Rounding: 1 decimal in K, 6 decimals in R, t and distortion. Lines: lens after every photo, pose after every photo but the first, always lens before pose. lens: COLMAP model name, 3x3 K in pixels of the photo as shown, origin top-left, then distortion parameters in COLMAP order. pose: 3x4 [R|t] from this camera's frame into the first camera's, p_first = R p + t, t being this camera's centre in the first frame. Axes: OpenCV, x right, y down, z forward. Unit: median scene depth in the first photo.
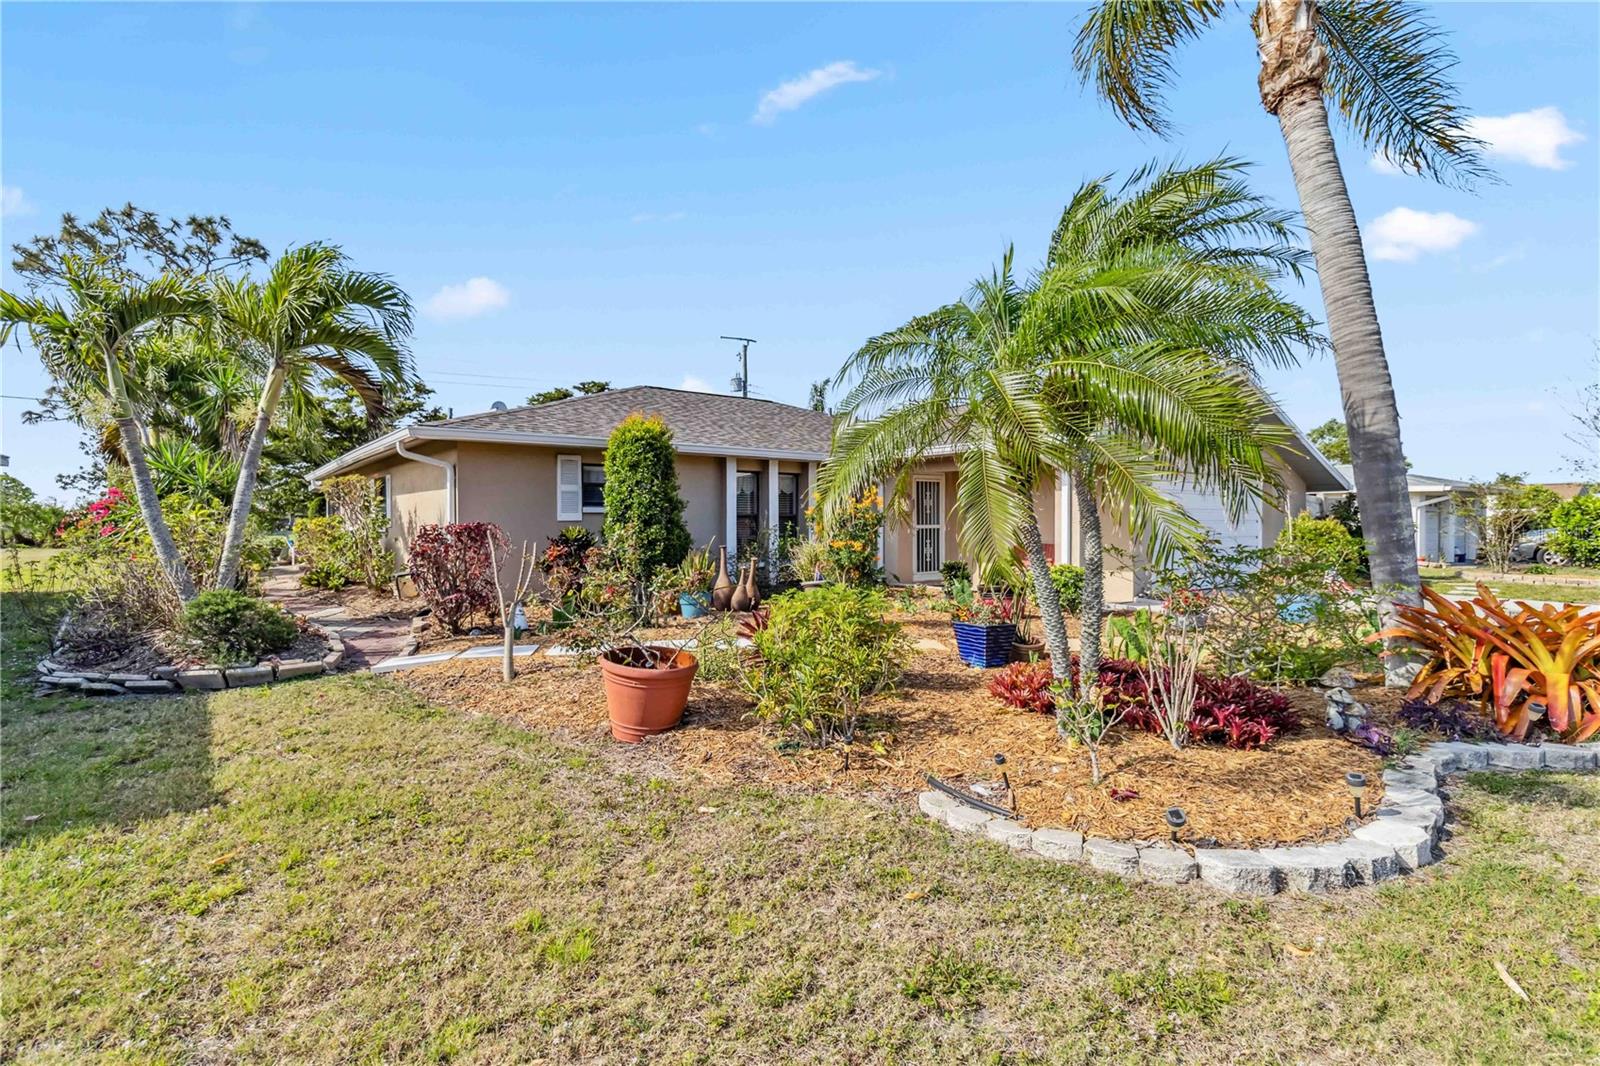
lens RADIAL K [[769.1, 0, 798.9], [0, 769.1, 533.0], [0, 0, 1]] dist [-0.005996, 0.000380]
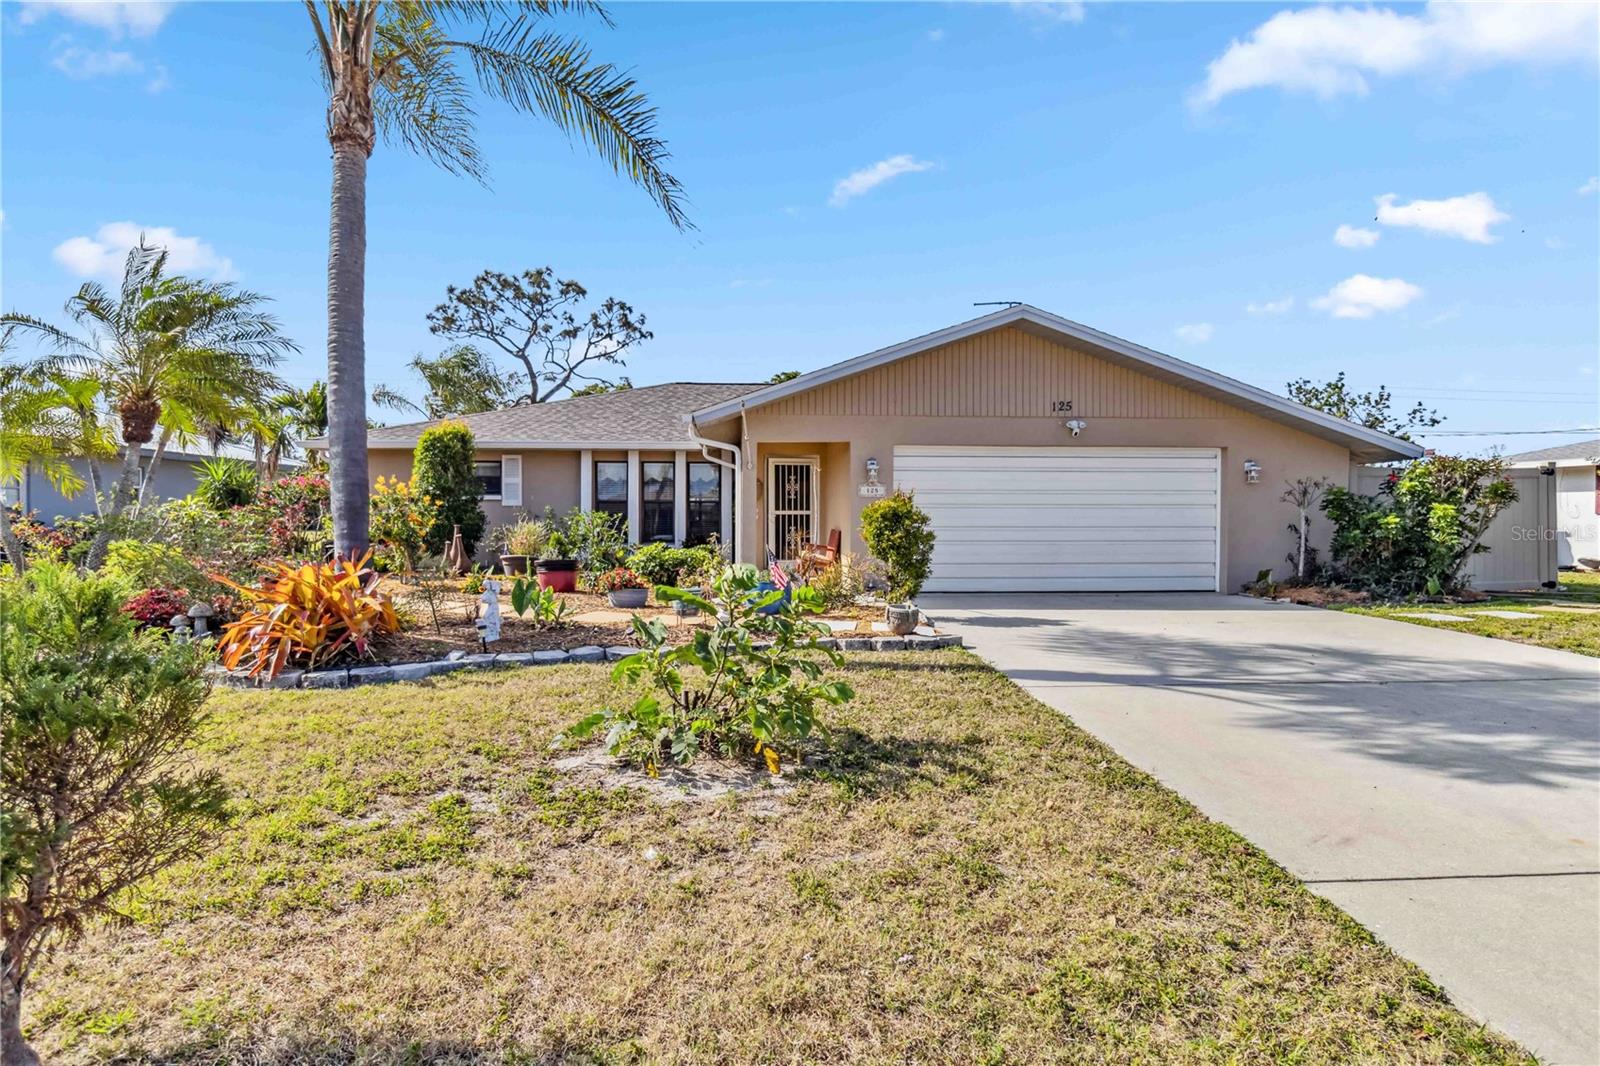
lens RADIAL K [[907.4, 0, 796.6], [0, 907.4, 534.1], [0, 0, 1]] dist [-0.023542, -0.000525]
pose [[0.817107, 0.008582, -0.576422, 0.431705], [-0.007525, 0.999963, 0.004221, 0.007035], [0.576436, 0.000889, 0.817142, 0.047934]]
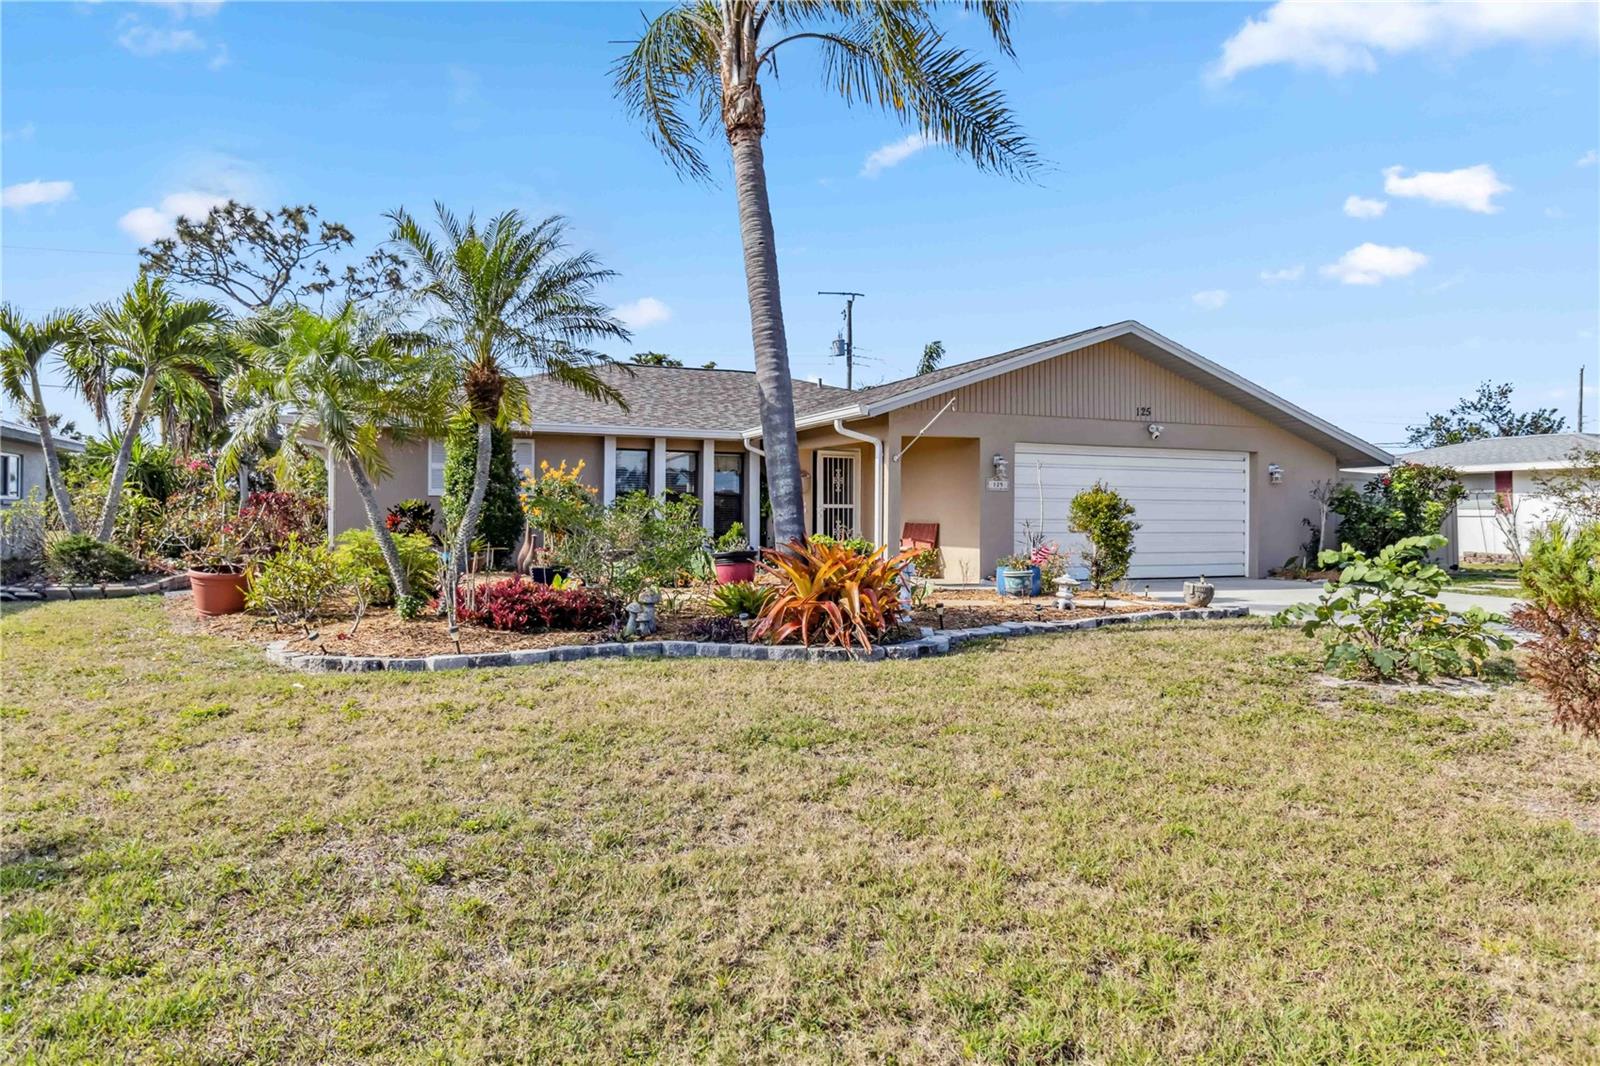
lens RADIAL K [[1033.2, 0, 802.8], [0, 1033.2, 522.9], [0, 0, 1]] dist [-0.000046, 0.000299]
pose [[0.960483, 0.003177, -0.278320, 0.252079], [-0.006715, 0.999908, -0.011758, 0.014202], [0.278258, 0.013162, 0.960416, -0.115530]]
